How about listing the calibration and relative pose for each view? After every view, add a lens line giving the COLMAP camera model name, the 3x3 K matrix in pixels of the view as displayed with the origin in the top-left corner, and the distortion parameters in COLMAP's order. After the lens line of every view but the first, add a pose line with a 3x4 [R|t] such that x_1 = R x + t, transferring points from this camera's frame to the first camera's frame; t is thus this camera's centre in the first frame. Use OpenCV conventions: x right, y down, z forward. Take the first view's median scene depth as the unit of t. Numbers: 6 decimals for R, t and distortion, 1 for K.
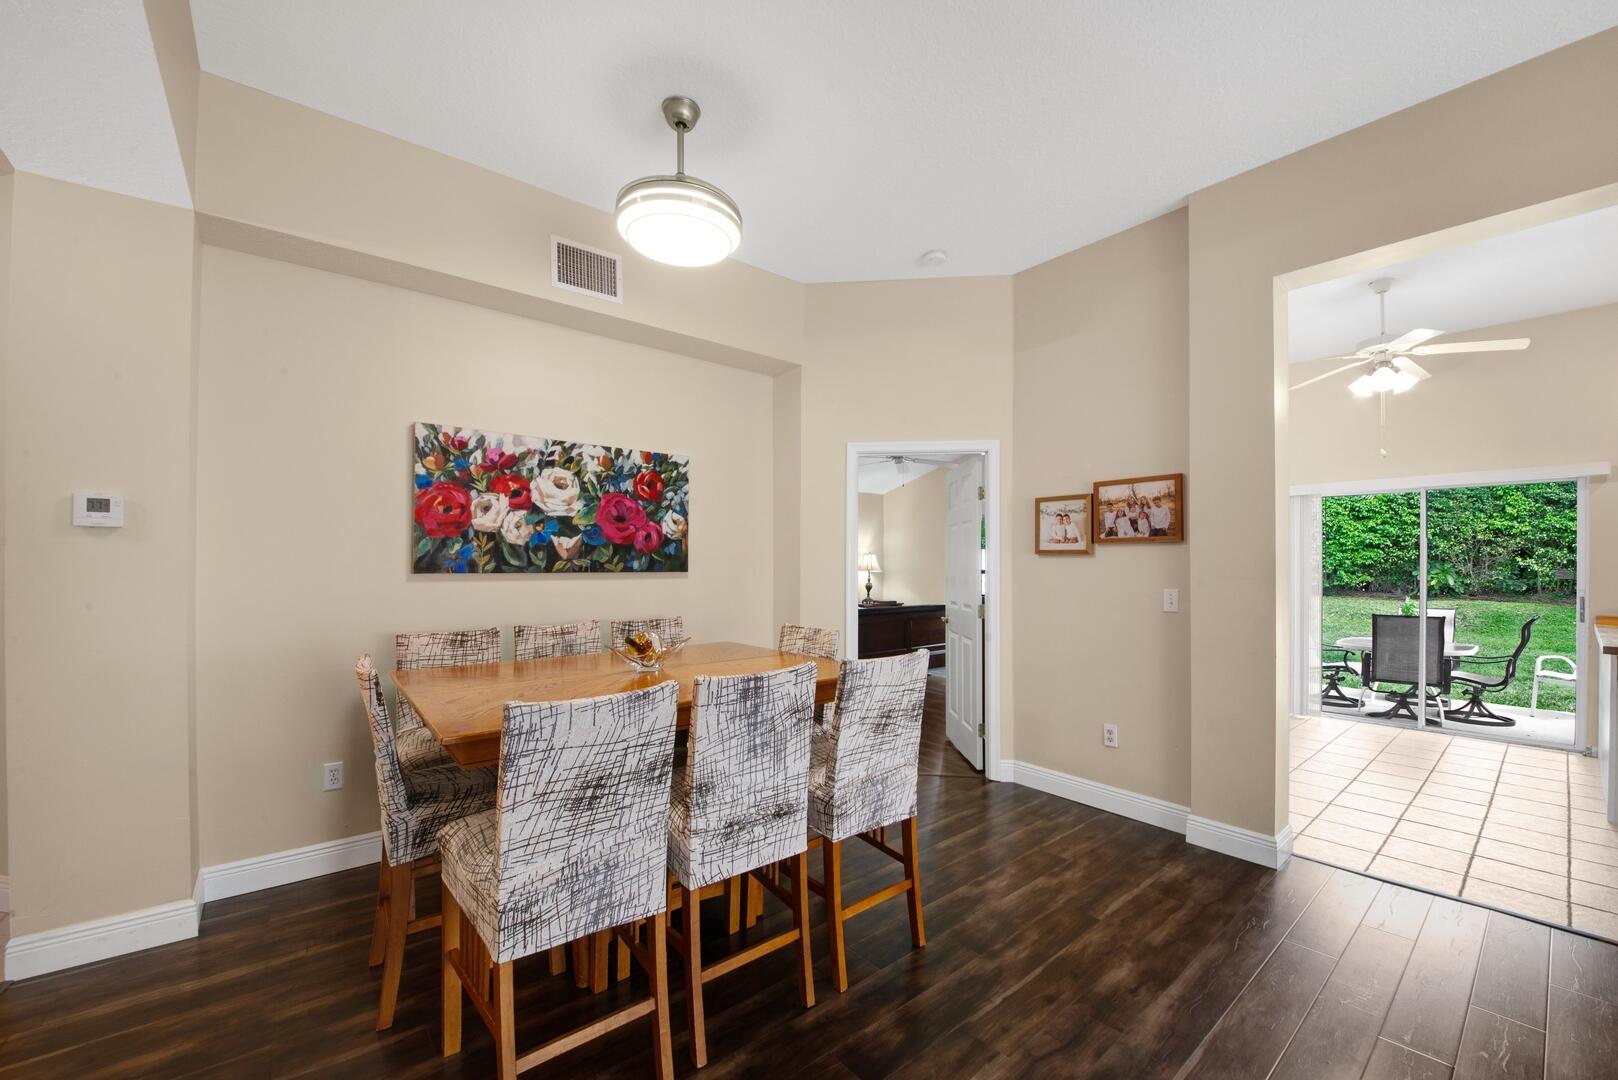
lens RADIAL K [[639.9, 0, 825.4], [0, 639.9, 556.1], [0, 0, 1]] dist [0.008897, -0.013069]
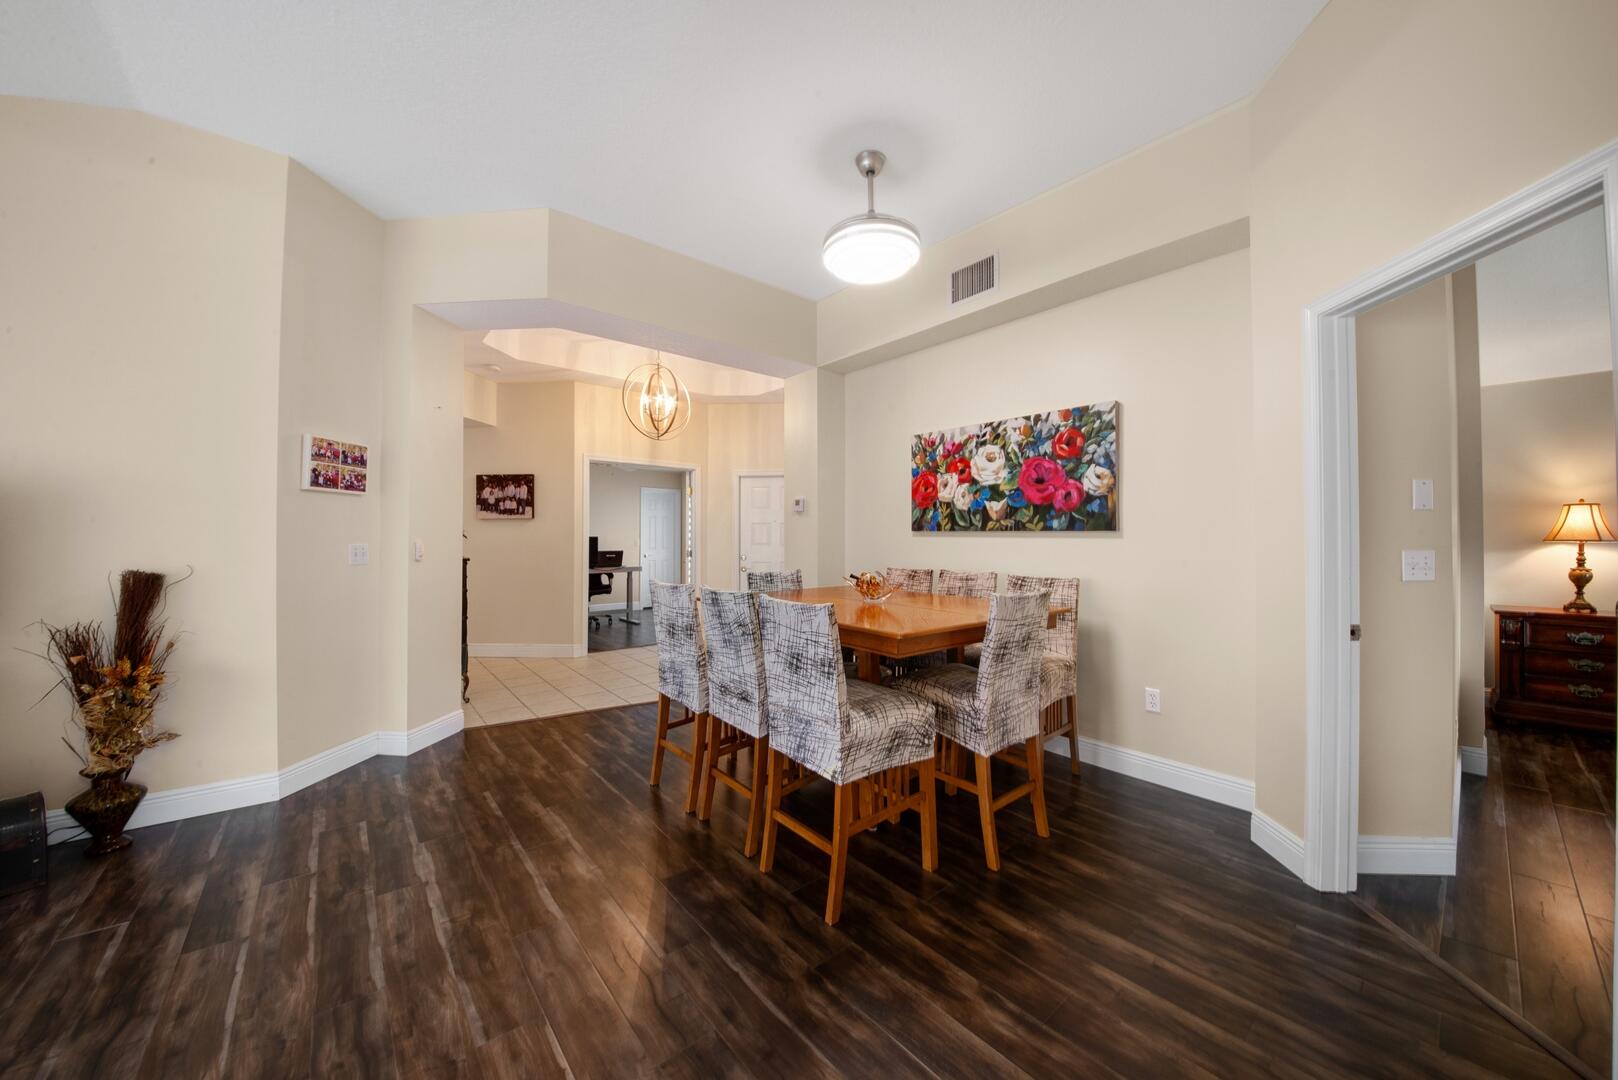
lens RADIAL K [[561.2, 0, 810.8], [0, 561.2, 529.0], [0, 0, 1]] dist [-0.005689, -0.005352]
pose [[-0.012992, -0.009783, -0.999868, 0.660436], [0.011965, 0.999879, -0.009938, 0.028801], [0.999844, -0.012092, -0.012873, 0.672739]]
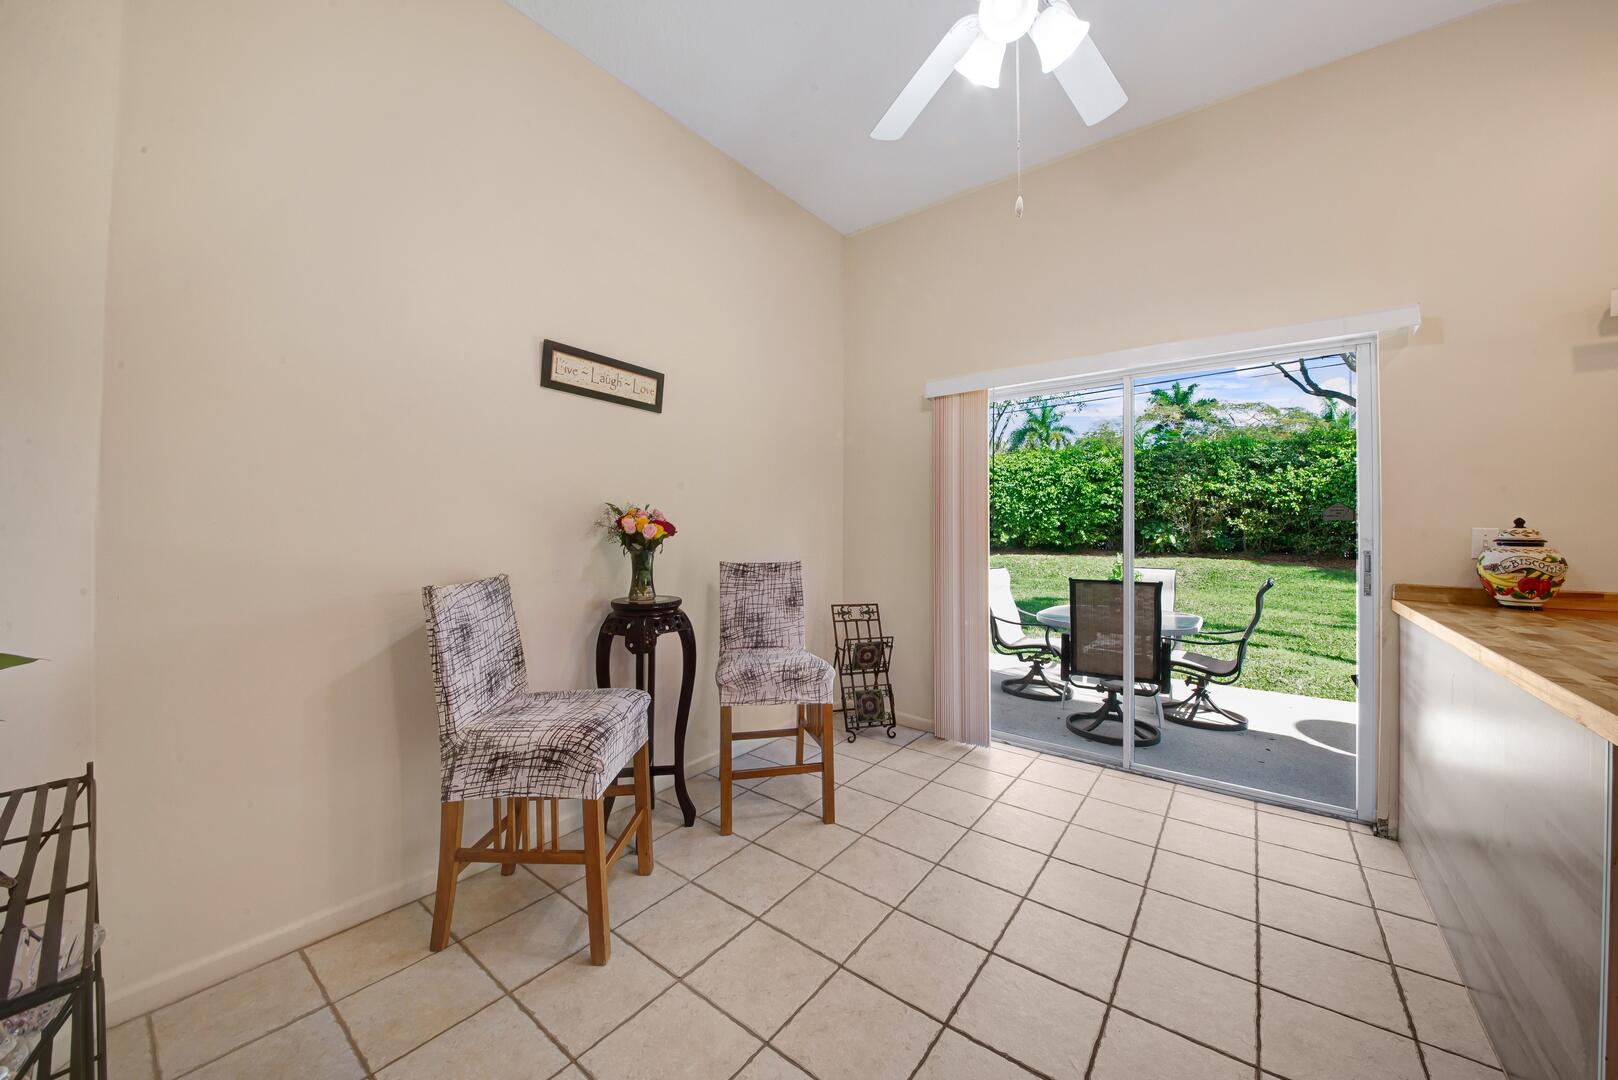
lens RADIAL K [[561.2, 0, 798.2], [0, 561.2, 517.1], [0, 0, 1]] dist [-0.005689, -0.005352]
pose [[0.982239, 0.007447, 0.187484, 0.810815], [-0.006069, 0.999950, -0.007923, 0.053062], [-0.187534, 0.006644, 0.982236, 0.843079]]
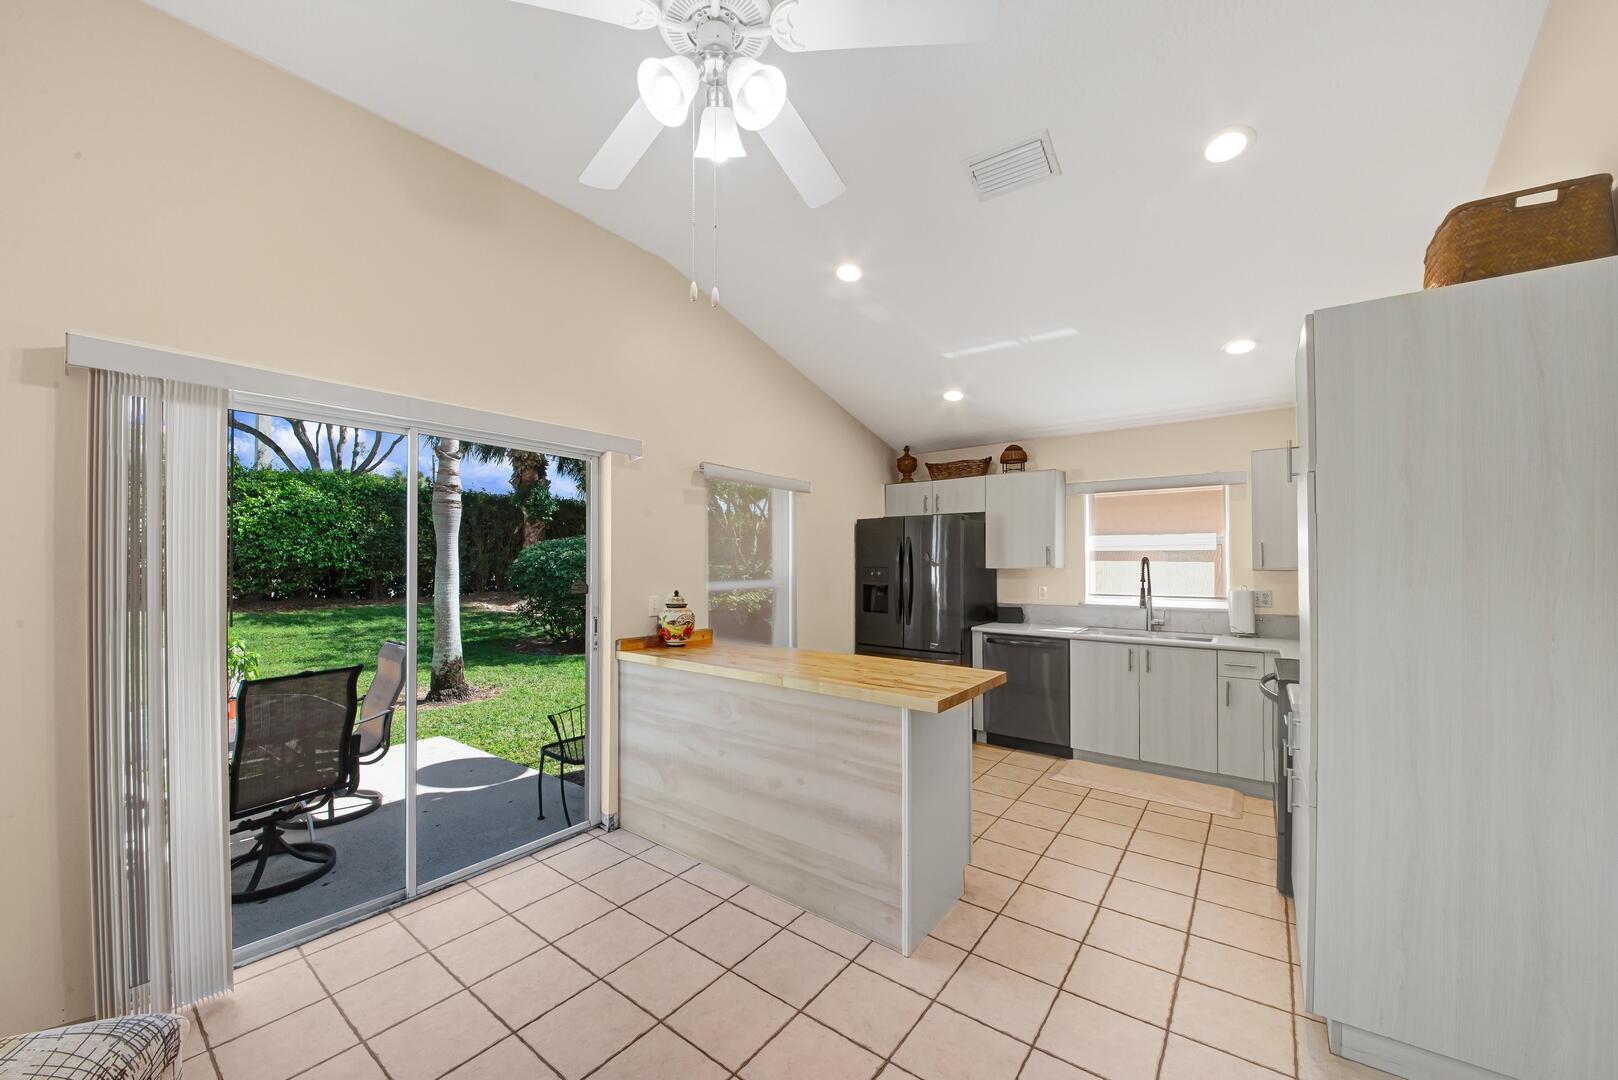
lens RADIAL K [[607.8, 0, 792.9], [0, 607.8, 549.2], [0, 0, 1]] dist [-0.026578, -0.000715]
pose [[-0.215248, 0.021144, 0.976330, 0.629862], [-0.010167, 0.999663, -0.023891, 0.001665], [-0.976506, -0.015069, -0.214961, 1.263293]]
